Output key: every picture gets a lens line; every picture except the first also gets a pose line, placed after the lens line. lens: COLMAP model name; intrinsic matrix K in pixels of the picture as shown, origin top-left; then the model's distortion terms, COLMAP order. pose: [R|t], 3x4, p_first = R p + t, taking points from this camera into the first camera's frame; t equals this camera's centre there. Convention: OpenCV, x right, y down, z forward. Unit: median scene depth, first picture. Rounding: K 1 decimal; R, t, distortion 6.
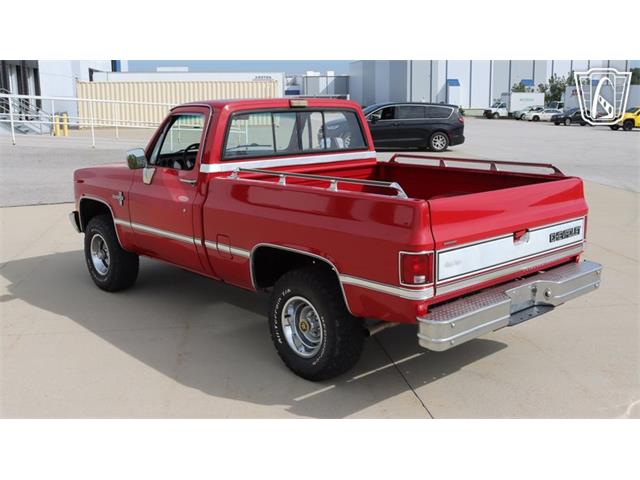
lens RADIAL K [[709.8, 0, 320.0], [0, 709.8, 240.0], [0, 0, 1]] dist [-0.134144, 0.200305]
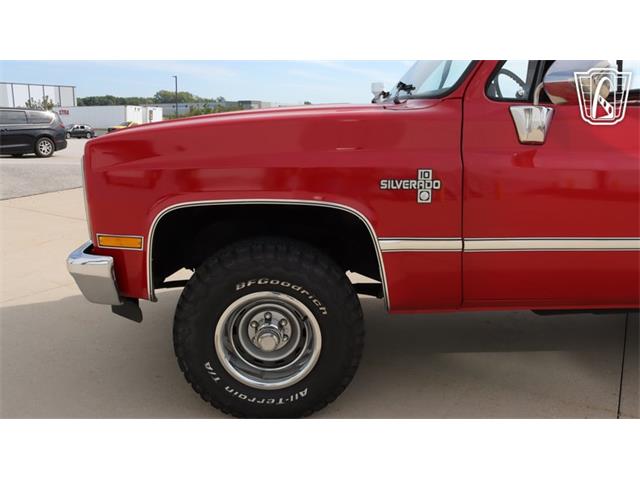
lens RADIAL K [[535.8, 0, 320.0], [0, 535.8, 240.0], [0, 0, 1]] dist [-0.157949, 0.135907]
pose [[0.646854, -0.153757, 0.746952, -0.634956], [0.137300, 0.986939, 0.084257, -0.071479], [-0.750152, 0.048055, 0.659517, 0.962435]]
